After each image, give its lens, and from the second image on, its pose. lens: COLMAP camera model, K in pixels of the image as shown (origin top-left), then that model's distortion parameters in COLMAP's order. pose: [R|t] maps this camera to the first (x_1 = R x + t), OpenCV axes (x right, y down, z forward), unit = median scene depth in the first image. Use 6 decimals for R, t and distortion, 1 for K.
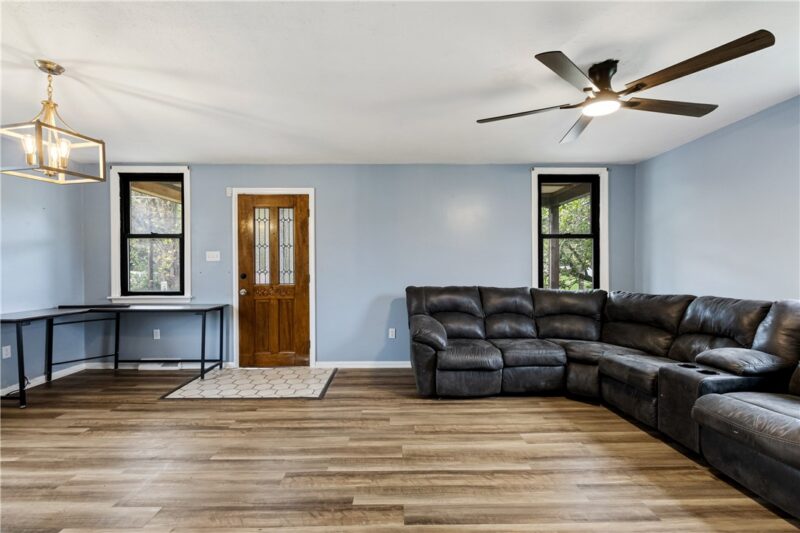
lens RADIAL K [[359.4, 0, 398.9], [0, 359.4, 267.2], [0, 0, 1]] dist [0.001701, 0.001867]
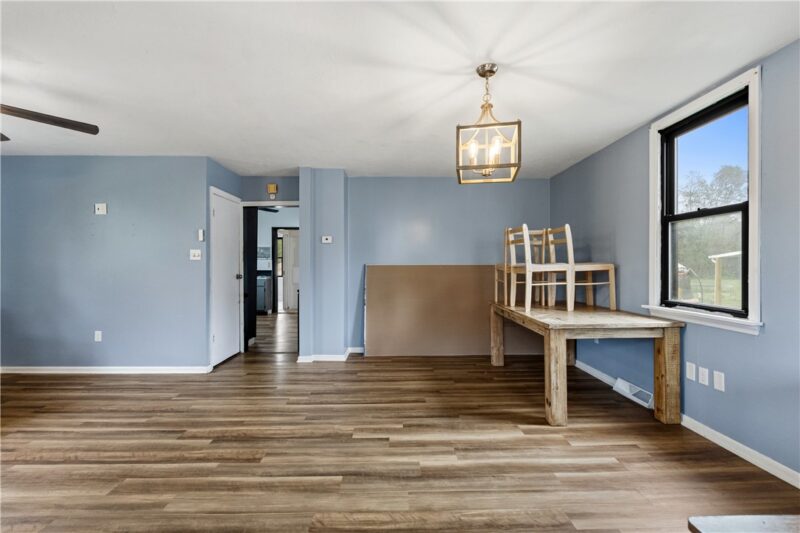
lens RADIAL K [[359.4, 0, 399.0], [0, 359.4, 267.0], [0, 0, 1]] dist [0.001701, 0.001867]
pose [[-0.999912, 0.004173, -0.012577, -0.472596], [0.004069, 0.999957, 0.008344, -0.000750], [0.012612, 0.008292, -0.999886, 1.367048]]
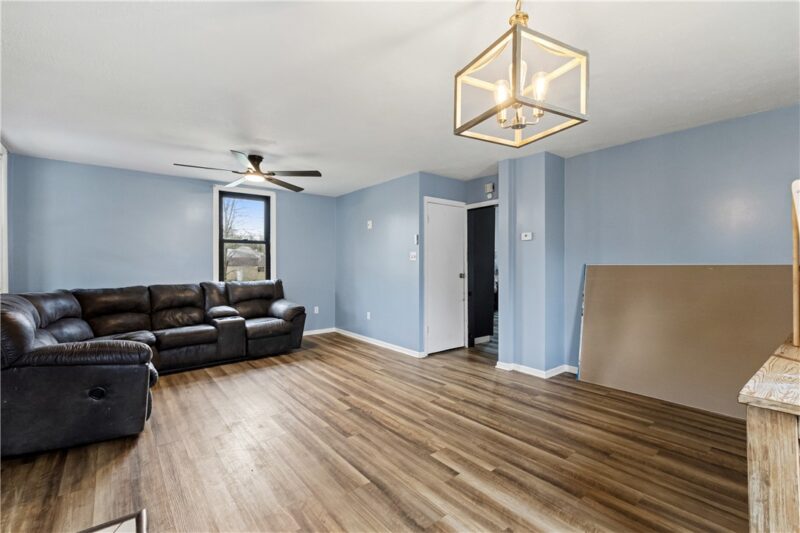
lens RADIAL K [[359.4, 0, 402.2], [0, 359.4, 264.9], [0, 0, 1]] dist [0.001701, 0.001867]
pose [[-0.624291, 0.003457, 0.781185, -0.907938], [0.003890, 0.999992, -0.001317, 0.001969], [-0.781183, 0.002216, -0.624299, 1.068474]]
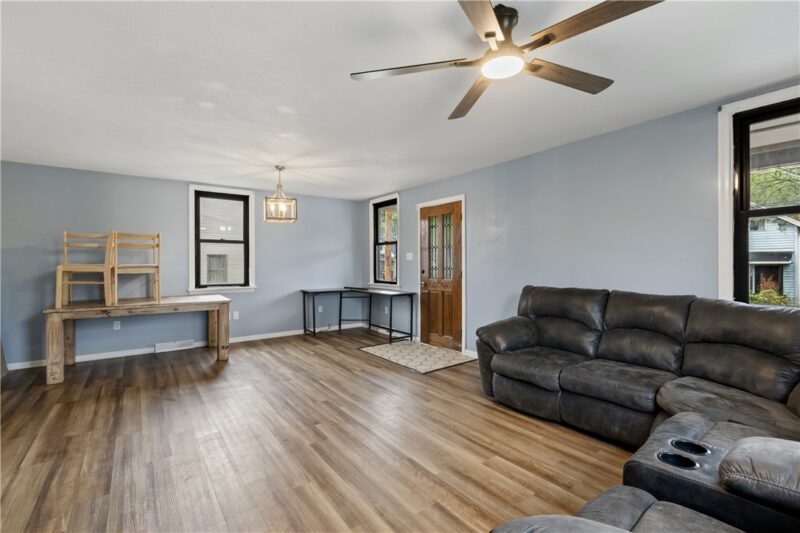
lens RADIAL K [[359.4, 0, 399.9], [0, 359.4, 262.7], [0, 0, 1]] dist [0.001701, 0.001867]
pose [[0.585771, -0.003380, -0.810469, 0.738735], [-0.000584, 0.999989, -0.004592, -0.001086], [0.810476, 0.003164, 0.585763, 0.240927]]
